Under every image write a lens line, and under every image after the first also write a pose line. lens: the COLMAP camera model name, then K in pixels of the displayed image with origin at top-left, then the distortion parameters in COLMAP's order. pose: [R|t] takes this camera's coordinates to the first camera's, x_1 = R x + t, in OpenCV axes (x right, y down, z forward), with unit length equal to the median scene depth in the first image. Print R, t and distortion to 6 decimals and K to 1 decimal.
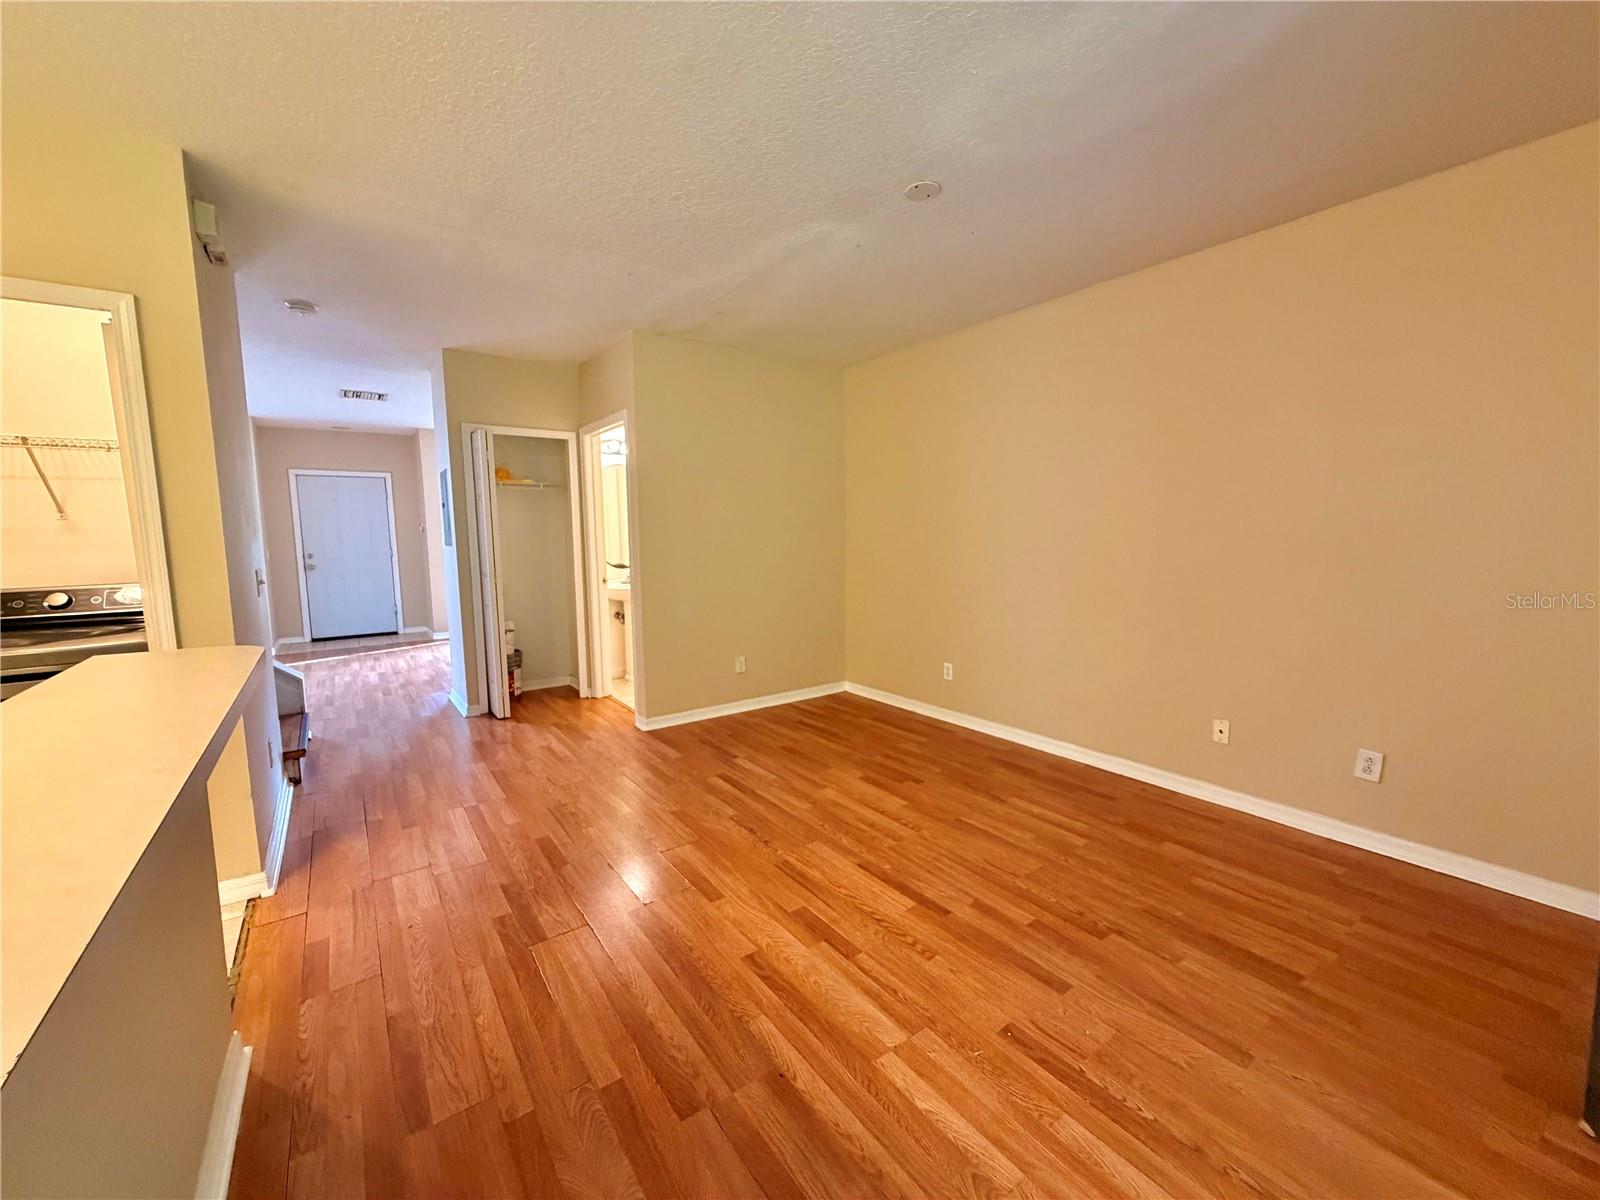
lens RADIAL K [[632.3, 0, 790.8], [0, 632.3, 586.0], [0, 0, 1]] dist [-0.001348, 0.000598]
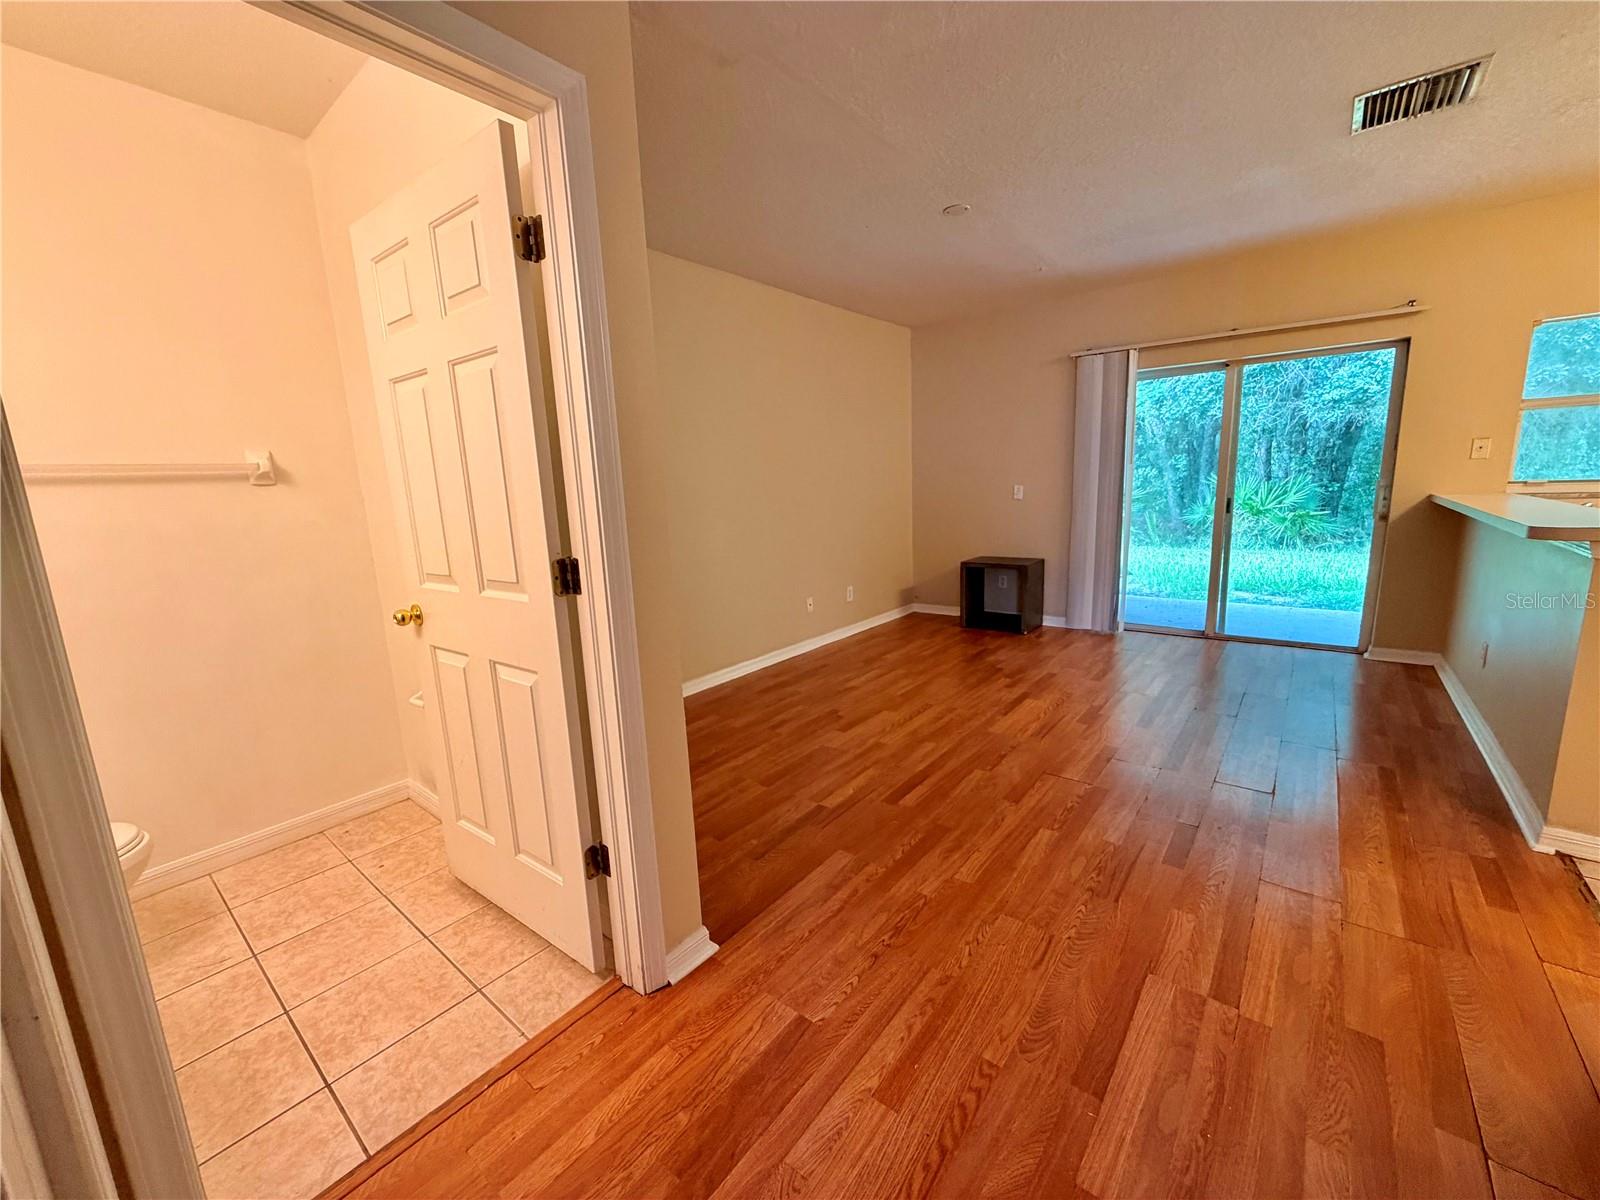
lens RADIAL K [[632.3, 0, 810.2], [0, 632.3, 594.6], [0, 0, 1]] dist [-0.001348, 0.000598]
pose [[-0.269441, -0.149820, 0.951291, -0.833248], [0.129515, 0.973213, 0.189956, -0.098775], [-0.954268, 0.174388, -0.242820, 1.358874]]
